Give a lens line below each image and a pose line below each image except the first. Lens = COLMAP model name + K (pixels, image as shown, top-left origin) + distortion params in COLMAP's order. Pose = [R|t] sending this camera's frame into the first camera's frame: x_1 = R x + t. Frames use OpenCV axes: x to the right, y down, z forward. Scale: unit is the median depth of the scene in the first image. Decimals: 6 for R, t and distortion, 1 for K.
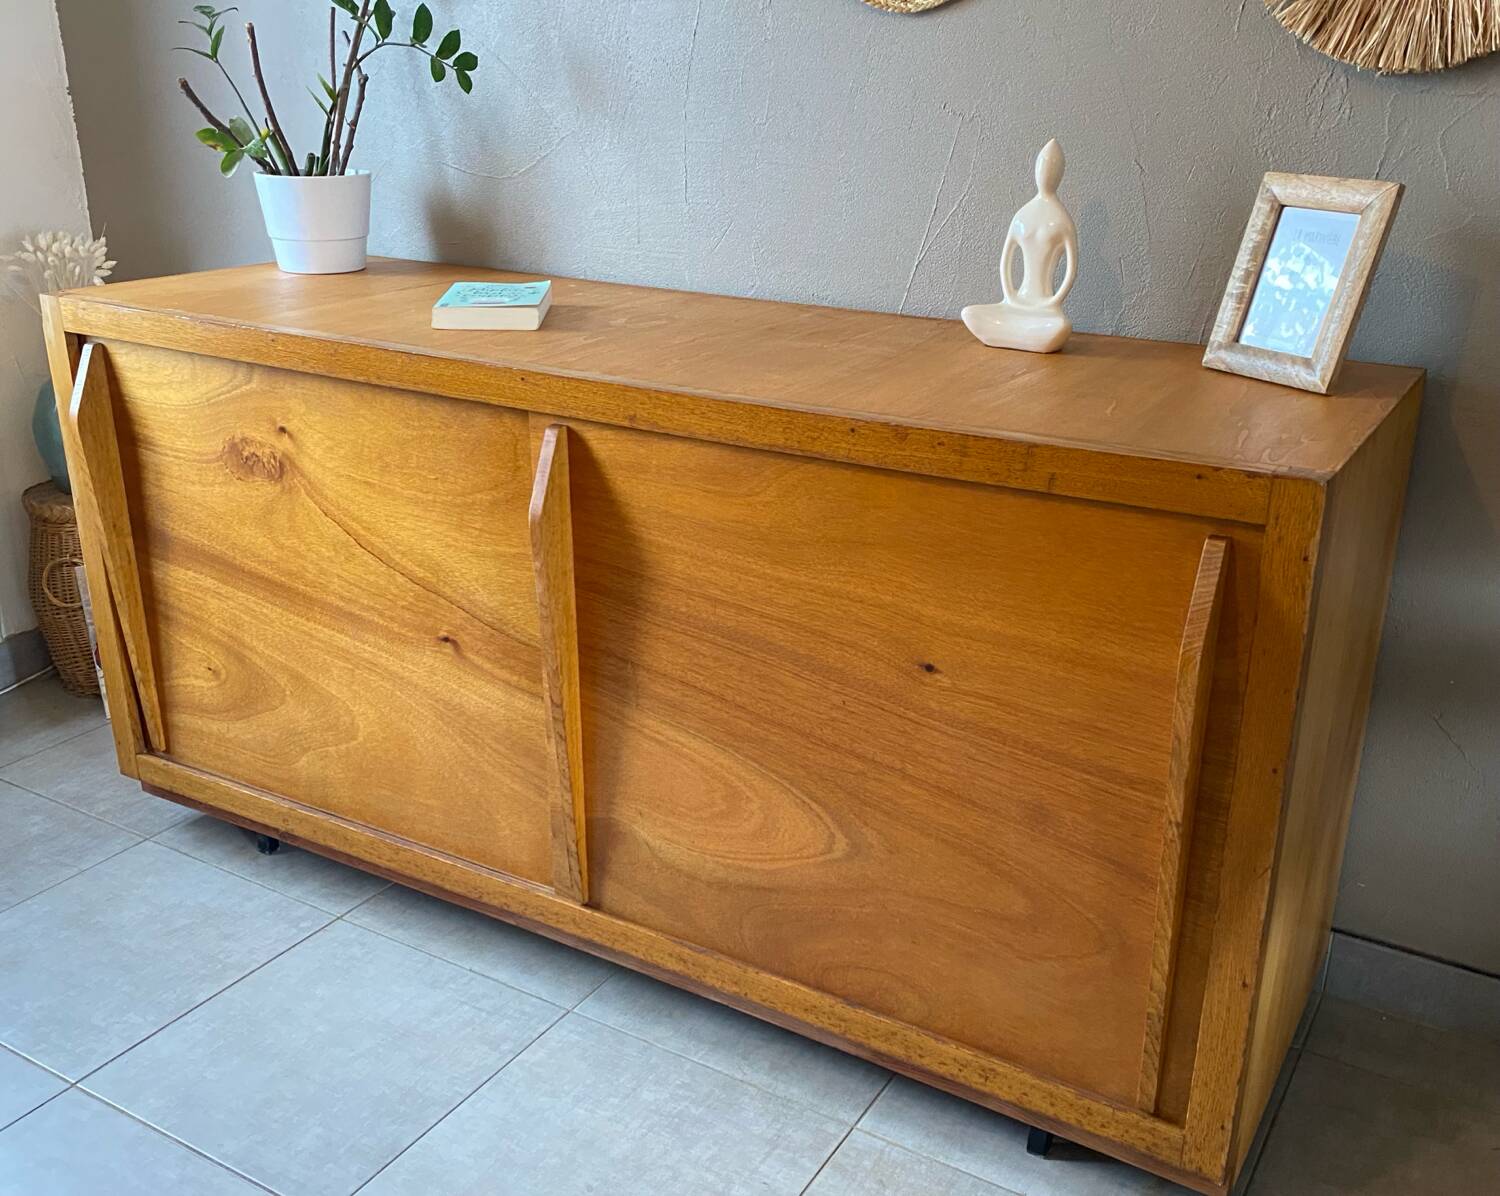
lens RADIAL K [[1440.1, 0, 792.4], [0, 1440.1, 593.9], [0, 0, 1]] dist [0.018792, 0.000000]
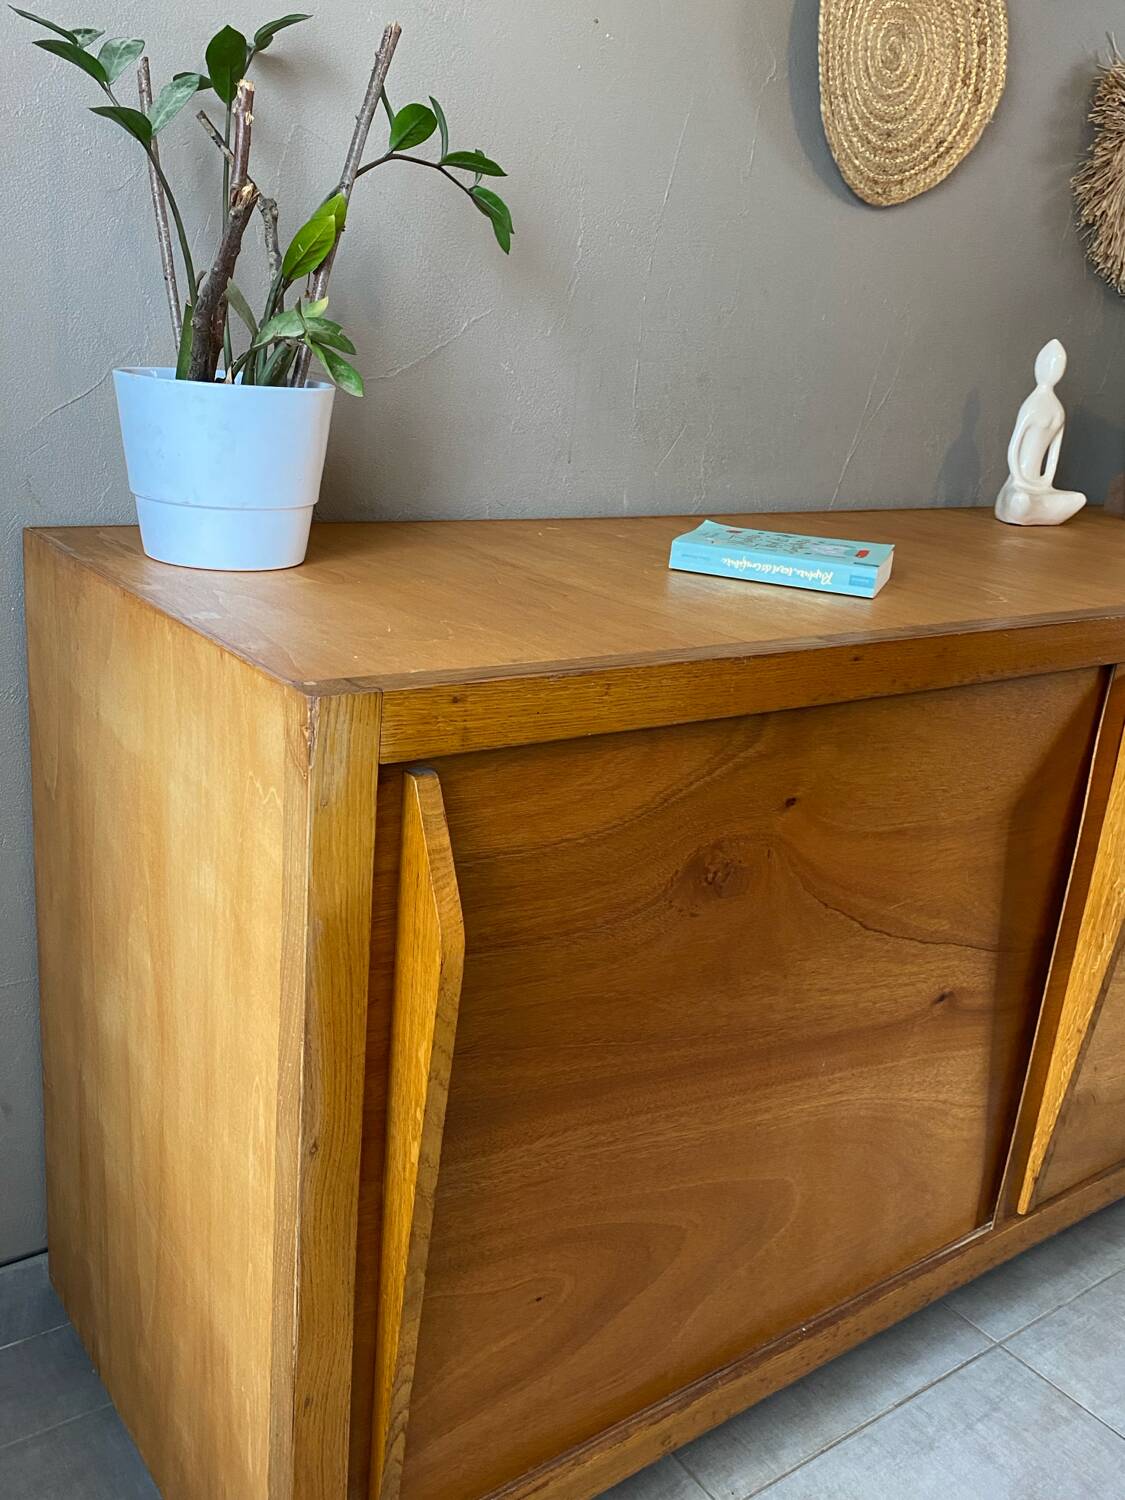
lens RADIAL K [[1355.4, 0, 560.7], [0, 1355.4, 740.6], [0, 0, 1]] dist [0.037302, -0.078948]
pose [[0.406299, -0.254498, 0.877583, -0.978941], [0.248296, 0.955041, 0.162006, -0.281112], [-0.879358, 0.152077, 0.451223, 0.898637]]
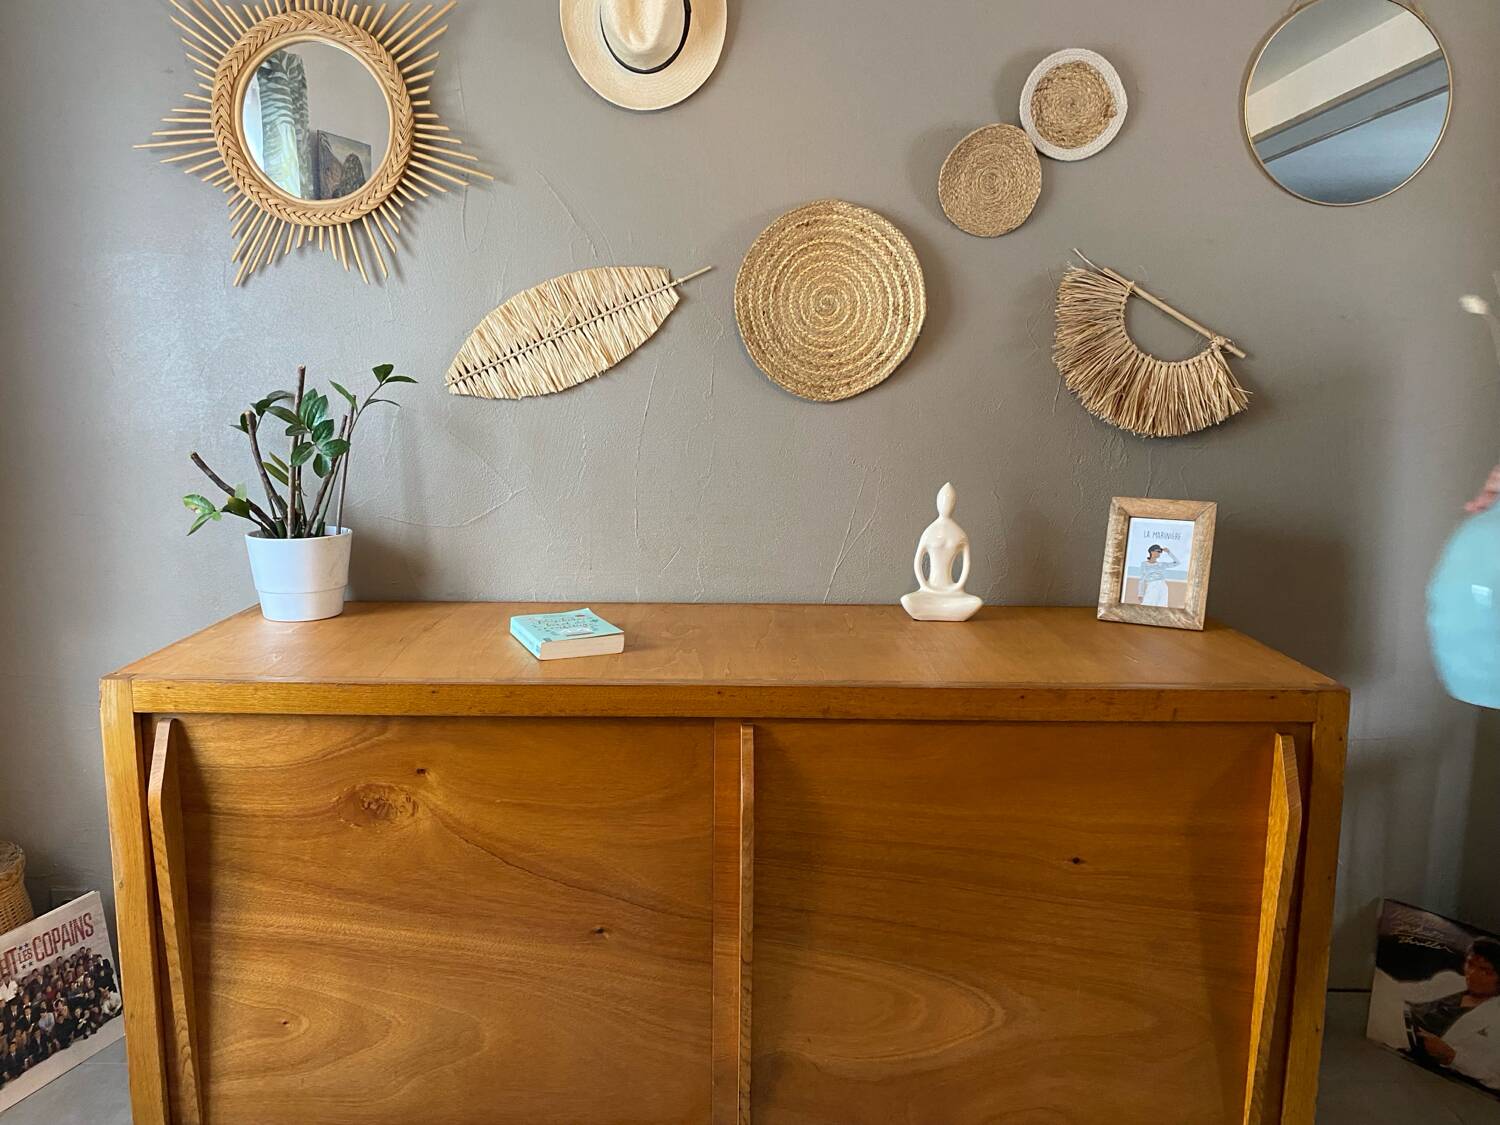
lens RADIAL K [[1152.2, 0, 728.2], [0, 1152.2, 539.4], [0, 0, 1]] dist [0.018460, -0.029612]
pose [[0.871812, -0.076690, 0.483800, -0.612469], [0.178125, 0.969686, -0.167274, -0.105163], [-0.456306, 0.232008, 0.859044, 0.109985]]
